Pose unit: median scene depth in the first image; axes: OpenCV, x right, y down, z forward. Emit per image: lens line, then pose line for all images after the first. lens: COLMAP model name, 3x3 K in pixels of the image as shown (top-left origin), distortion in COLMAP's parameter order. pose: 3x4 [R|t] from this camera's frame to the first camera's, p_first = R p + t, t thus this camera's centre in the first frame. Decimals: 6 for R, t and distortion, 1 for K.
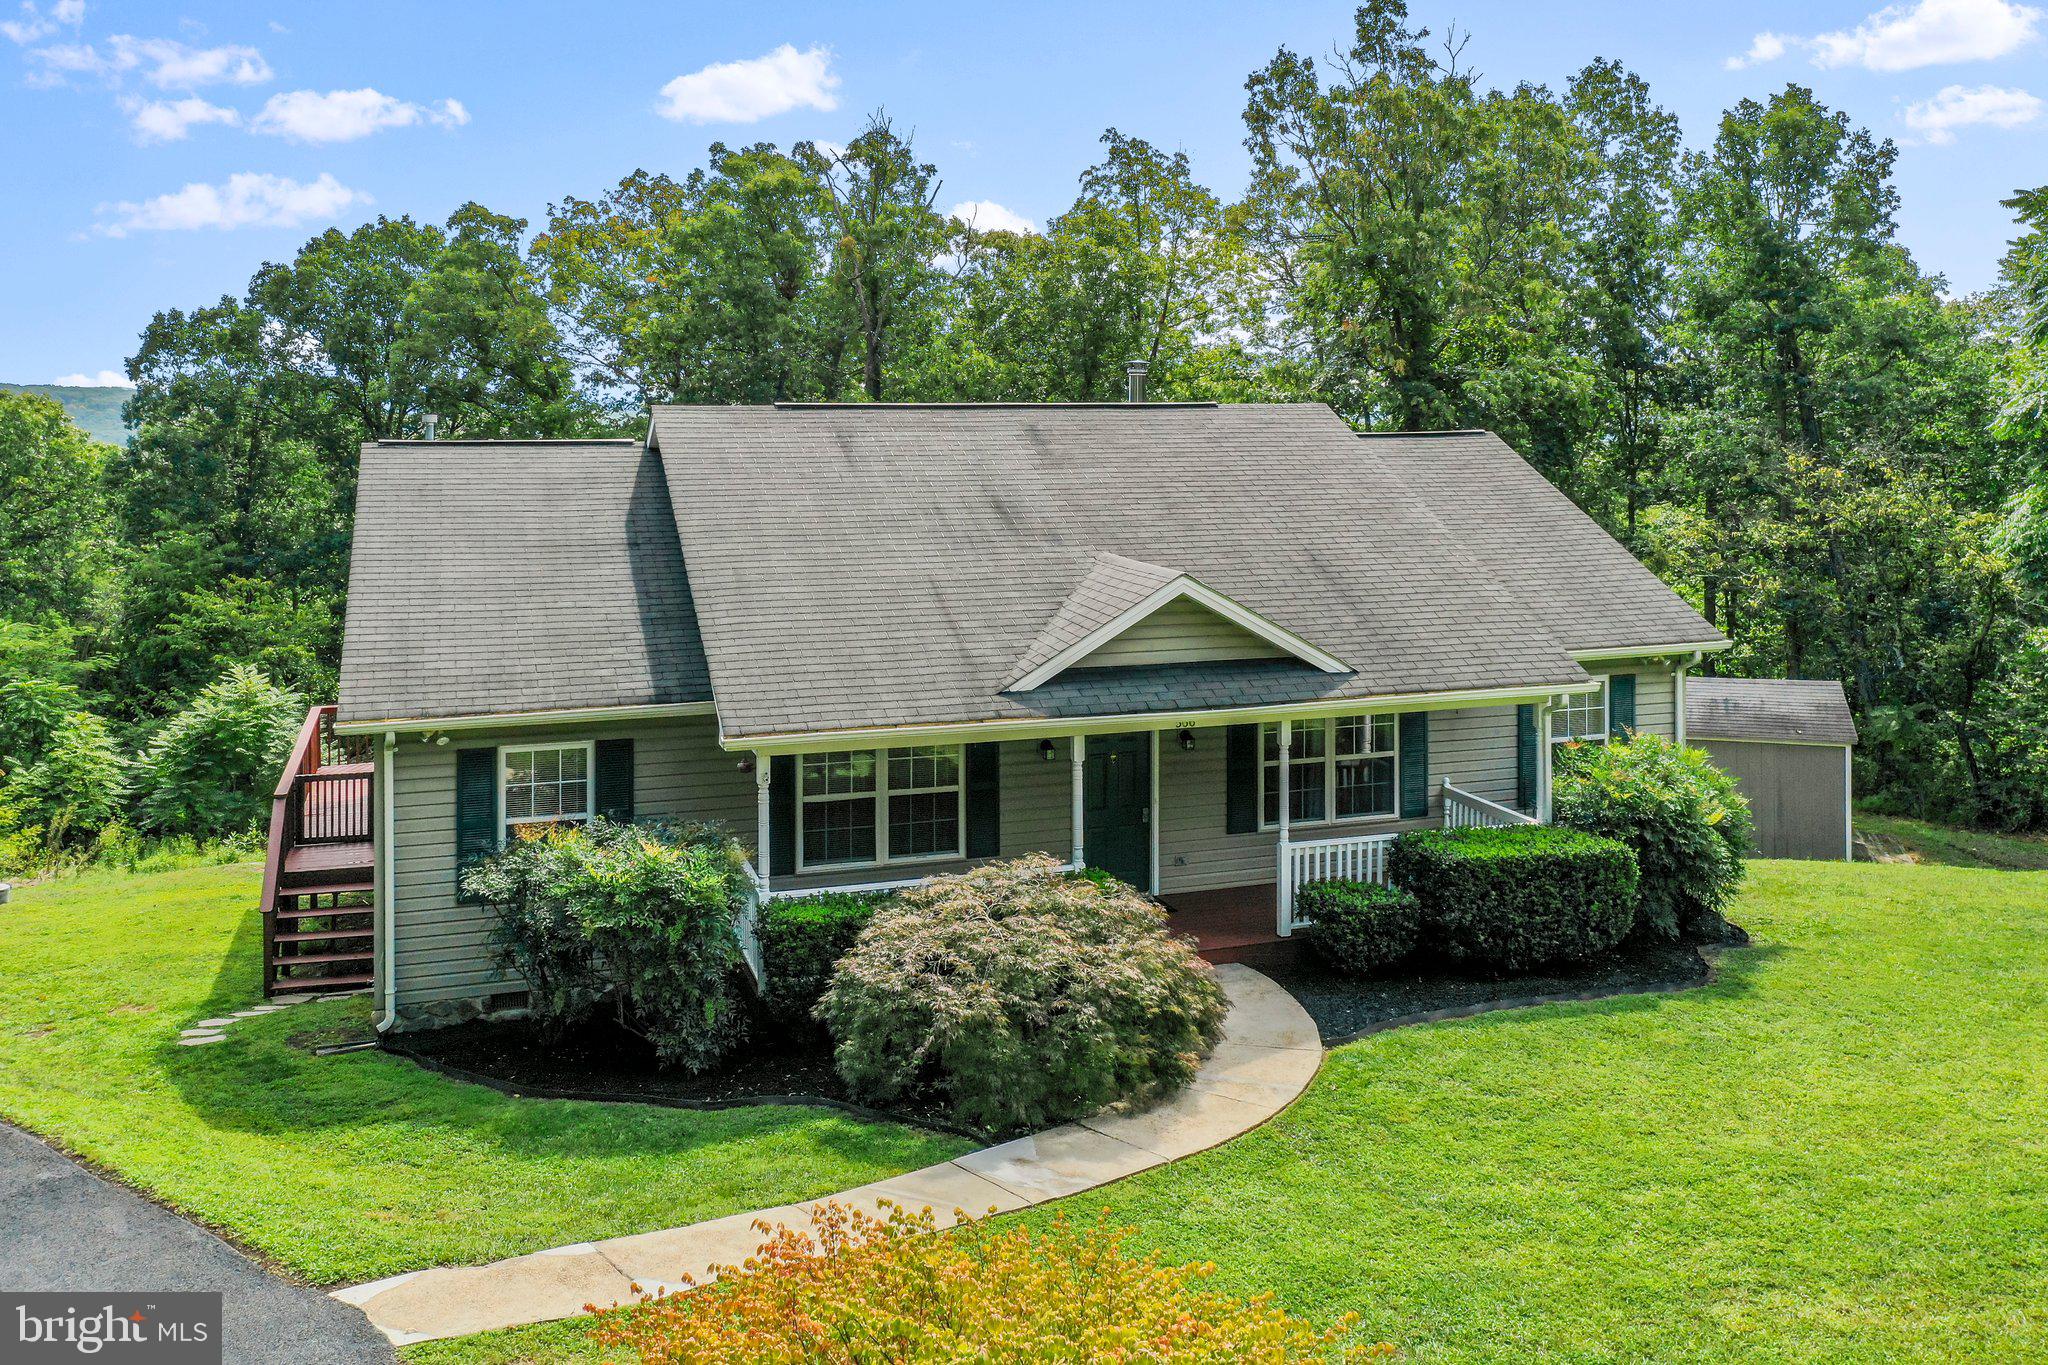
lens RADIAL K [[1662.3, 0, 1018.5], [0, 1662.3, 425.5], [0, 0, 1]] dist [-0.005357, -0.001251]
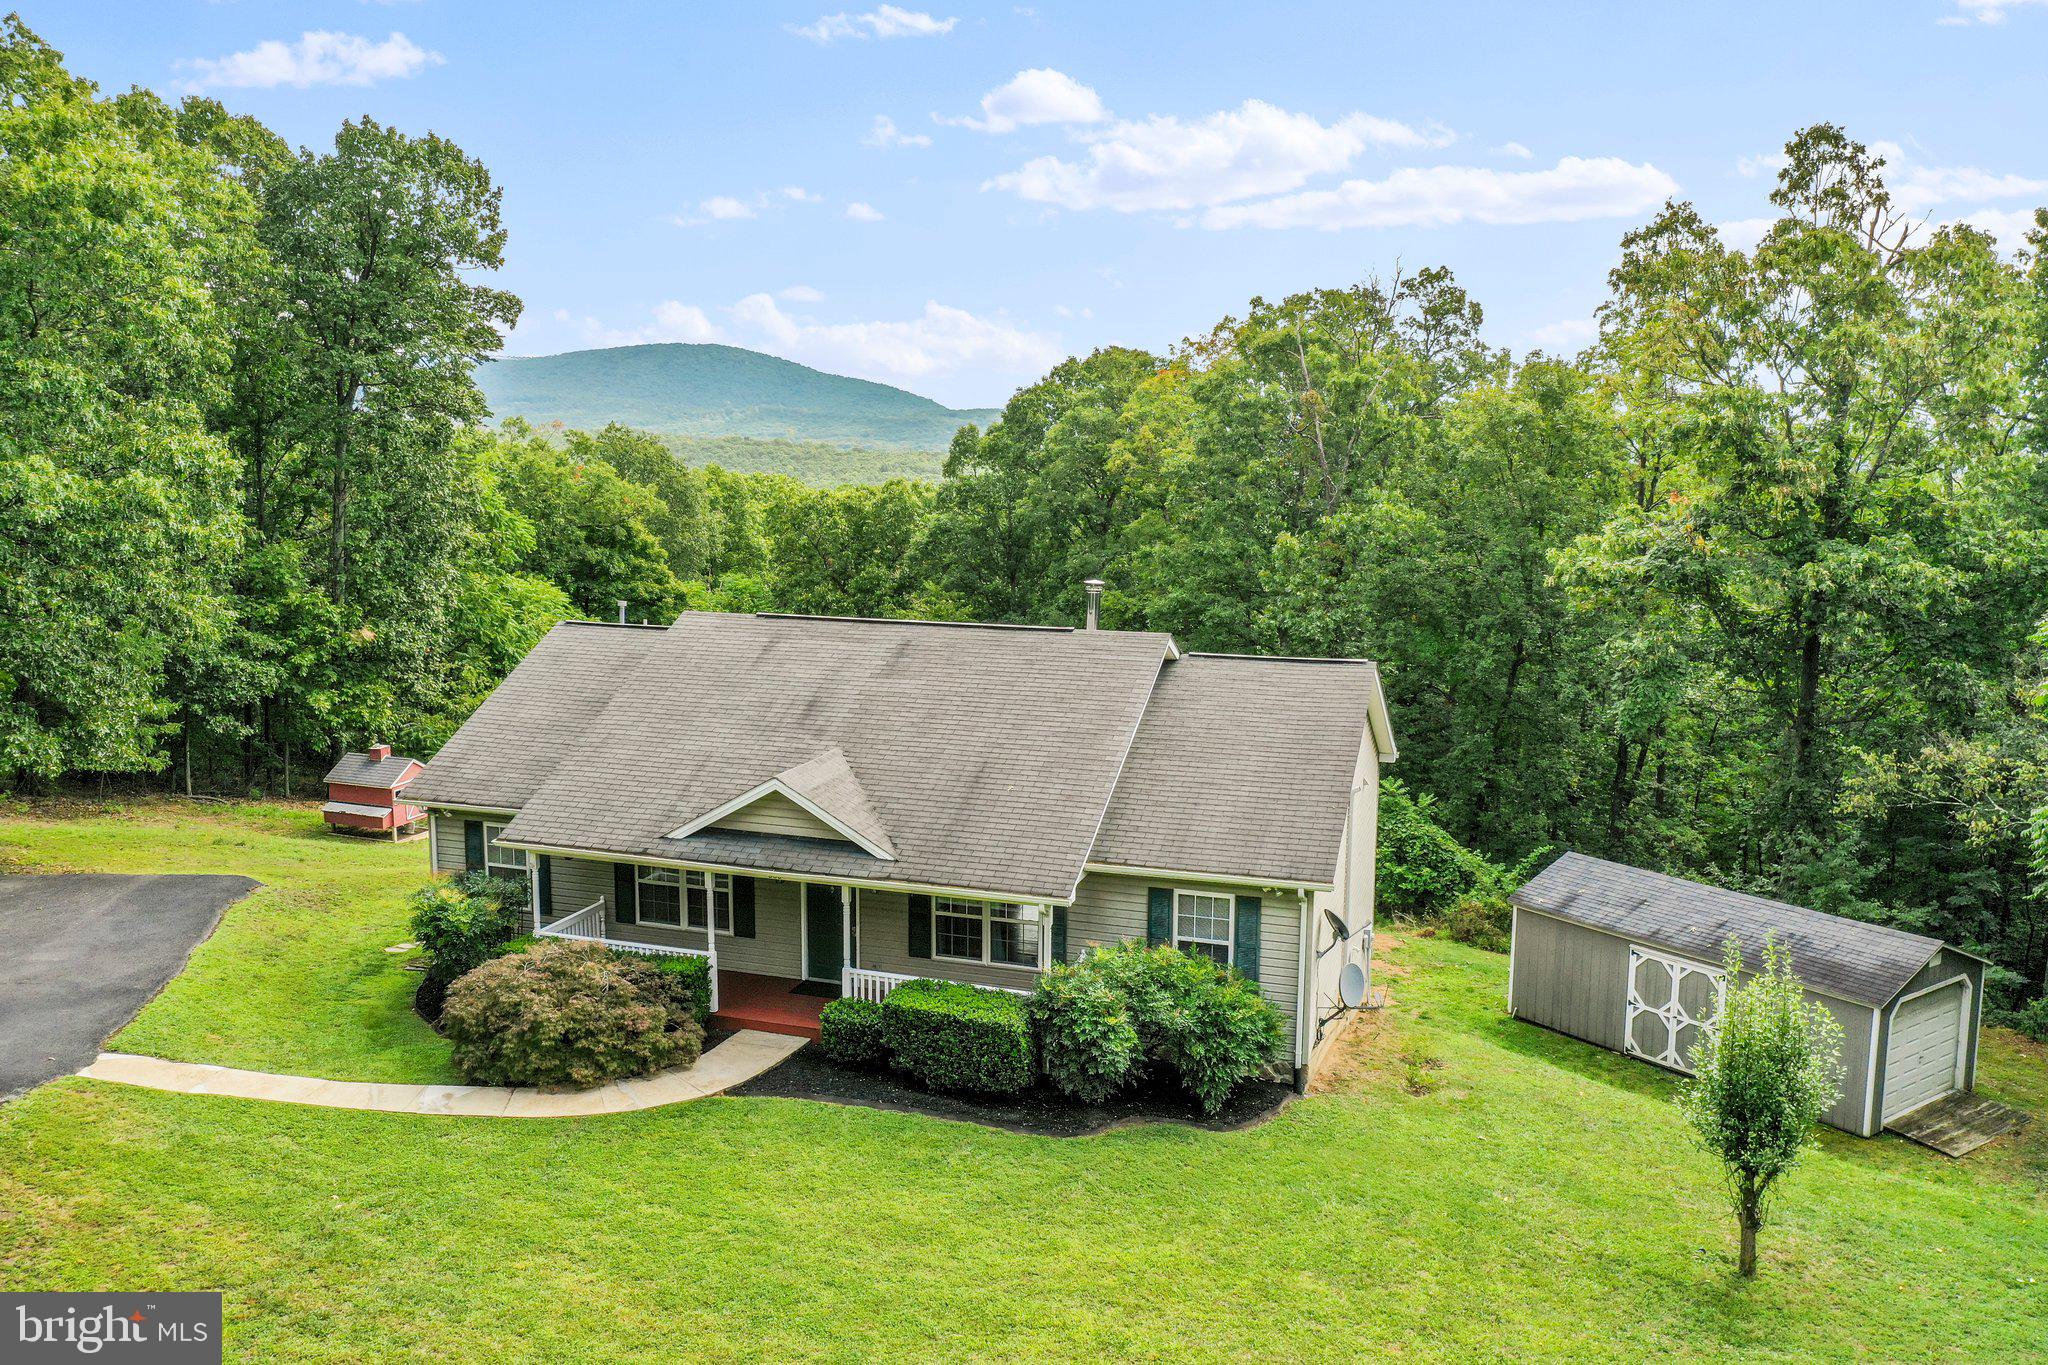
lens RADIAL K [[1599.7, 0, 1024.0], [0, 1599.7, 682.5], [0, 0, 1]] dist [-0.018477, 0.001844]
pose [[0.800018, 0.100144, -0.591559, 1.028809], [-0.014854, 0.988975, 0.147333, -0.191184], [0.599792, -0.109082, 0.792686, 0.018853]]
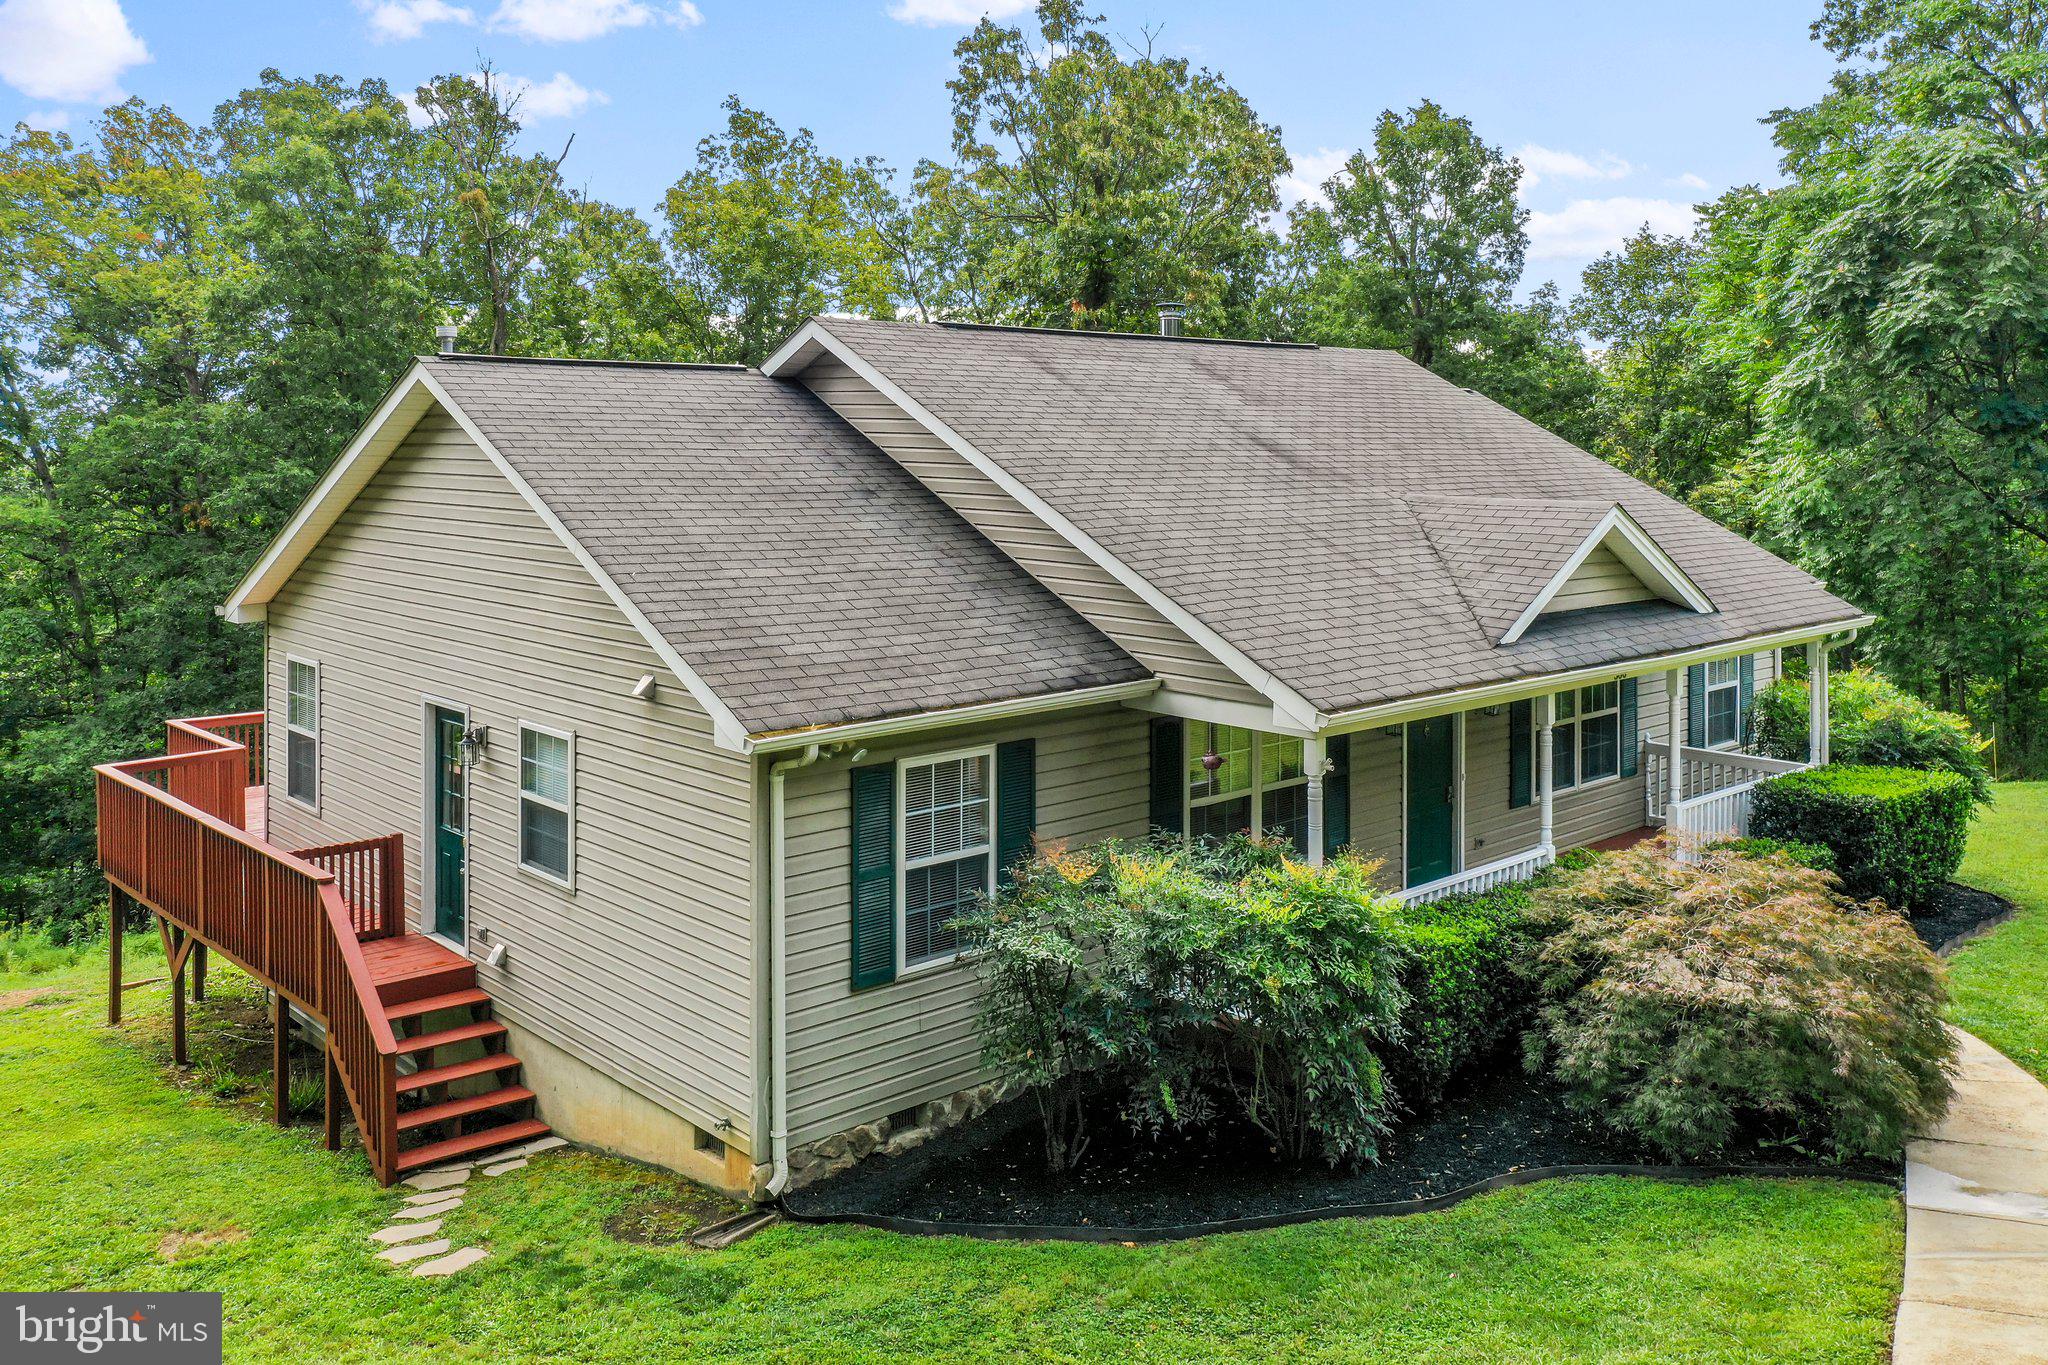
lens RADIAL K [[1644.1, 0, 1019.0], [0, 1644.1, 463.1], [0, 0, 1]] dist [-0.013717, 0.004046]
pose [[0.911410, -0.000861, 0.411498, -0.501214], [-0.000788, 0.999992, 0.003836, 0.059401], [-0.411498, -0.003820, 0.911403, 0.316137]]
